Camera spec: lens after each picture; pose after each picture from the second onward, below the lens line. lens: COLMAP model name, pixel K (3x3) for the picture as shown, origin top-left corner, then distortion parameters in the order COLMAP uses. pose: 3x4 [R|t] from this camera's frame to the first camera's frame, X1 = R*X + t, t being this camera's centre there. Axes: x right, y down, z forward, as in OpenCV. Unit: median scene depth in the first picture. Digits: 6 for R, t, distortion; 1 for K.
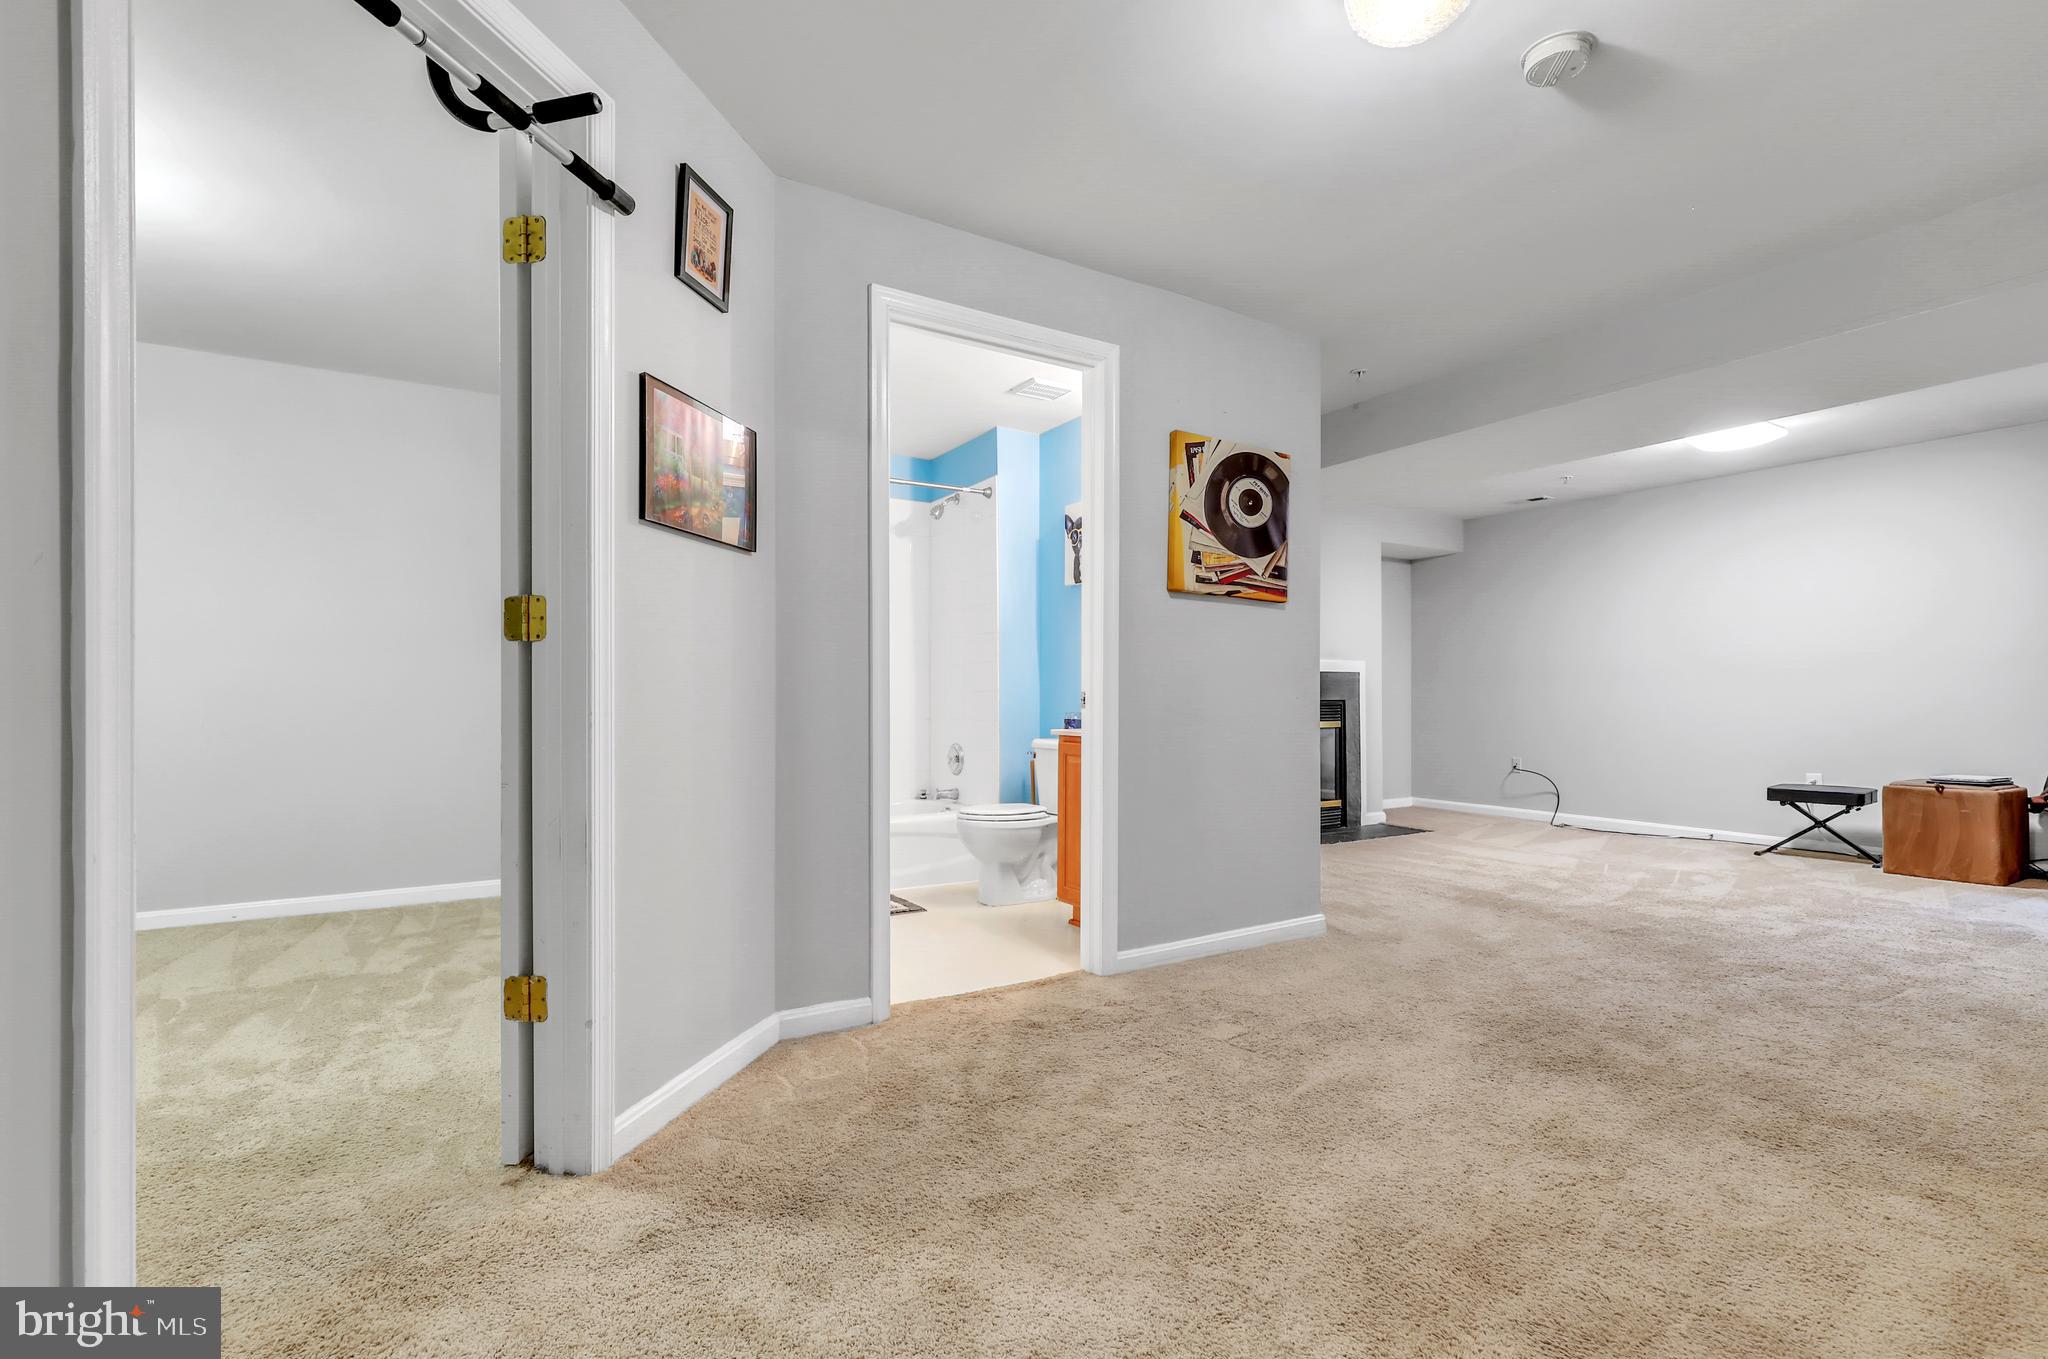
lens RADIAL K [[944.8, 0, 1027.6], [0, 944.8, 687.0], [0, 0, 1]] dist [-0.000928, 0.001357]
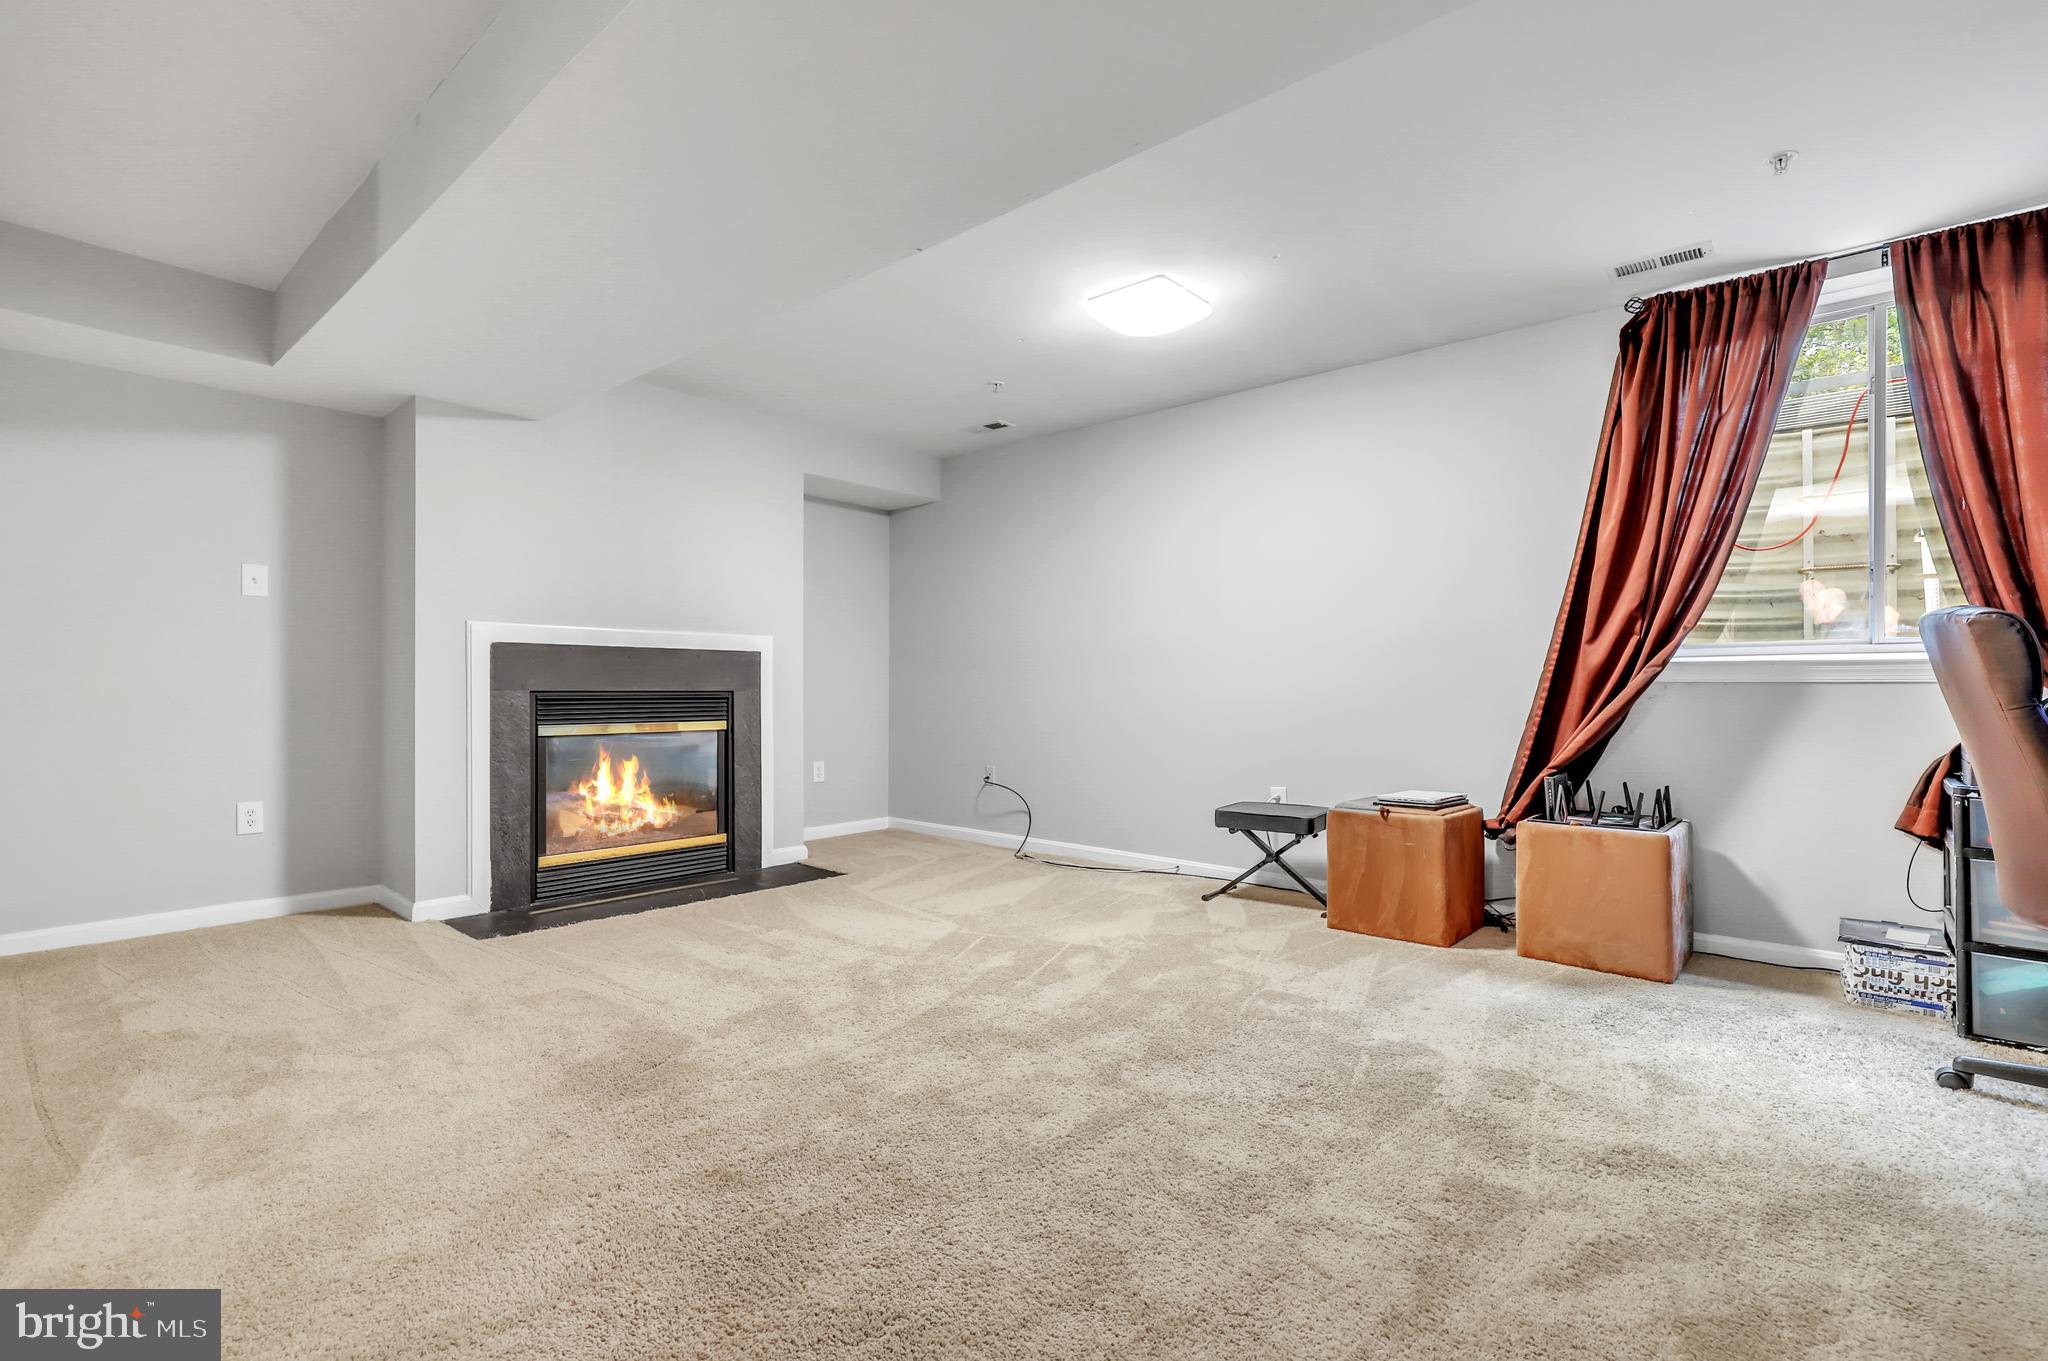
lens RADIAL K [[944.8, 0, 1022.9], [0, 944.8, 681.8], [0, 0, 1]] dist [-0.000928, 0.001357]
pose [[0.956650, 0.004371, 0.291206, 0.483291], [-0.005786, 0.999975, 0.003998, 0.003954], [-0.291181, -0.005510, 0.956652, 0.381335]]
